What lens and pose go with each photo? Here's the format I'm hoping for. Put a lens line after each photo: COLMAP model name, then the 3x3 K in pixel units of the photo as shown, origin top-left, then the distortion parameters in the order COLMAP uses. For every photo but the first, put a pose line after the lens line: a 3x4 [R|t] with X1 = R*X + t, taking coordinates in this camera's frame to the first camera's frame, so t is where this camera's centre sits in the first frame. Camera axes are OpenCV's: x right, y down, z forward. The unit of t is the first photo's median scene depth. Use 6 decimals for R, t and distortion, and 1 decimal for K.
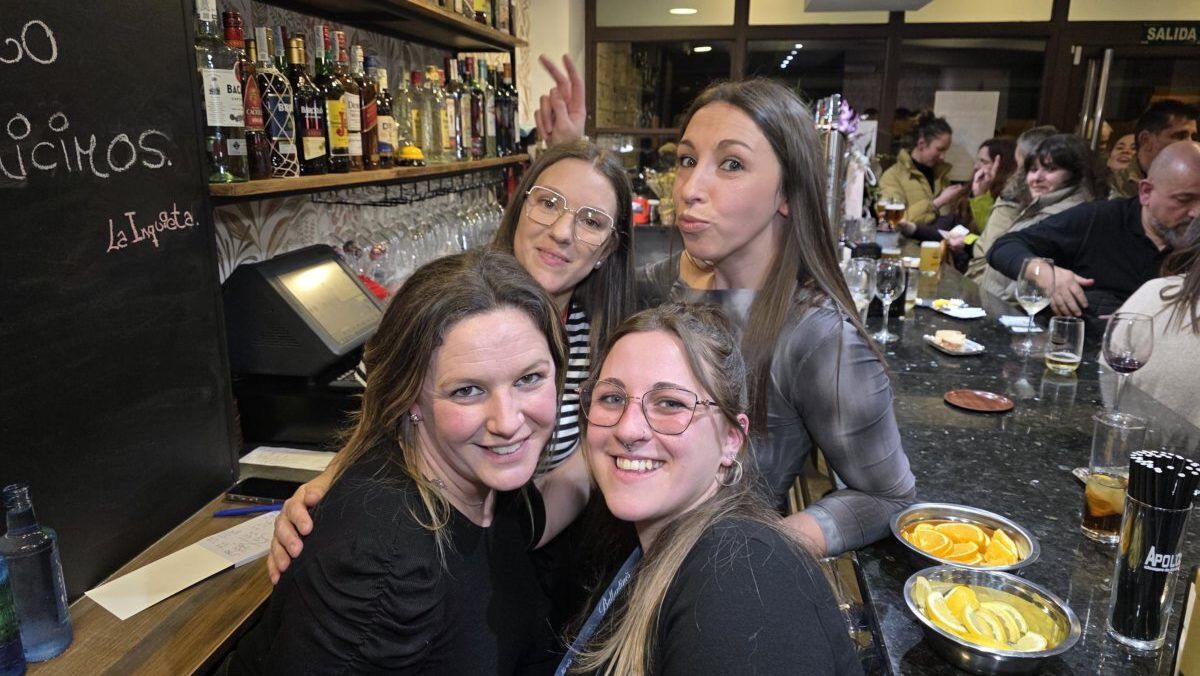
lens RADIAL K [[819.0, 0, 599.6], [0, 819.0, 363.4], [0, 0, 1]] dist [0.008966, -0.034328]
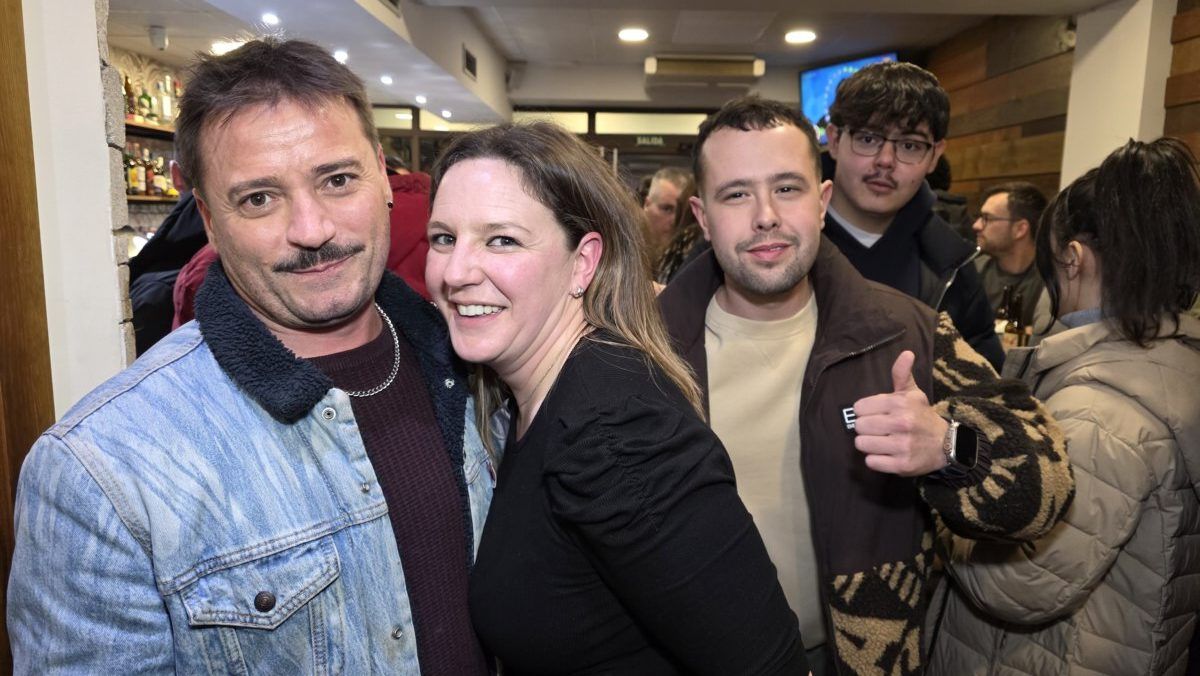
lens RADIAL K [[873.9, 0, 598.1], [0, 873.9, 379.2], [0, 0, 1]] dist [0.001071, -0.000080]
pose [[0.992562, -0.011546, 0.121192, 0.855934], [0.021843, 0.996228, -0.083984, 0.656644], [-0.119765, 0.086006, 0.989070, -2.013966]]
